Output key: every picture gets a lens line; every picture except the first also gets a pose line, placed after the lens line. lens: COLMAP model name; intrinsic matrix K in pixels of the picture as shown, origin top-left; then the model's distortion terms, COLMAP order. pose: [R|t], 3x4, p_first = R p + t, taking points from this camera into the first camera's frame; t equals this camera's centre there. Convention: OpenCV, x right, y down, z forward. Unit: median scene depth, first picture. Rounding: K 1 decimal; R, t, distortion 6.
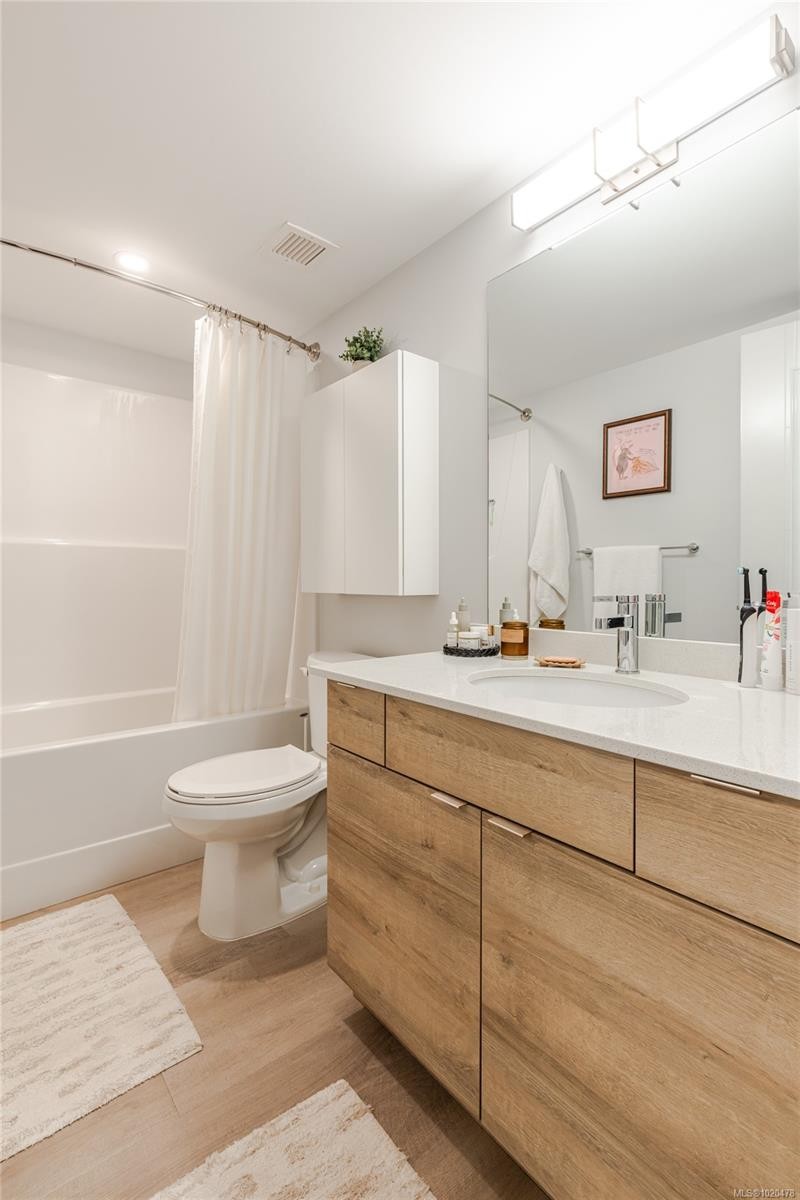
lens RADIAL K [[582.7, 0, 400.0], [0, 582.7, 600.0], [0, 0, 1]] dist [-0.003305, -0.000289]
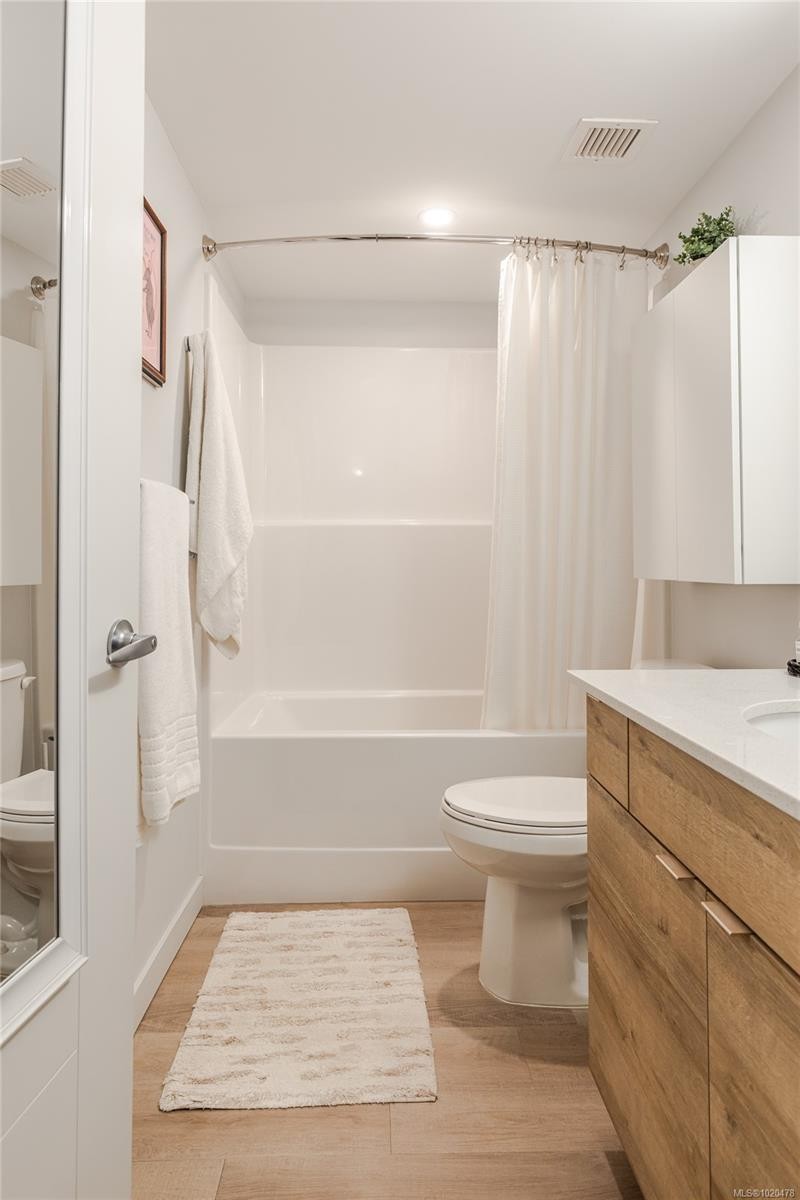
lens RADIAL K [[829.9, 0, 399.6], [0, 829.9, 549.8], [0, 0, 1]] dist [0.000493, 0.000804]
pose [[0.761442, -0.010122, -0.648153, 0.398245], [-0.020848, 0.998978, -0.040093, -0.000821], [0.647897, 0.044042, 0.760454, -0.015513]]
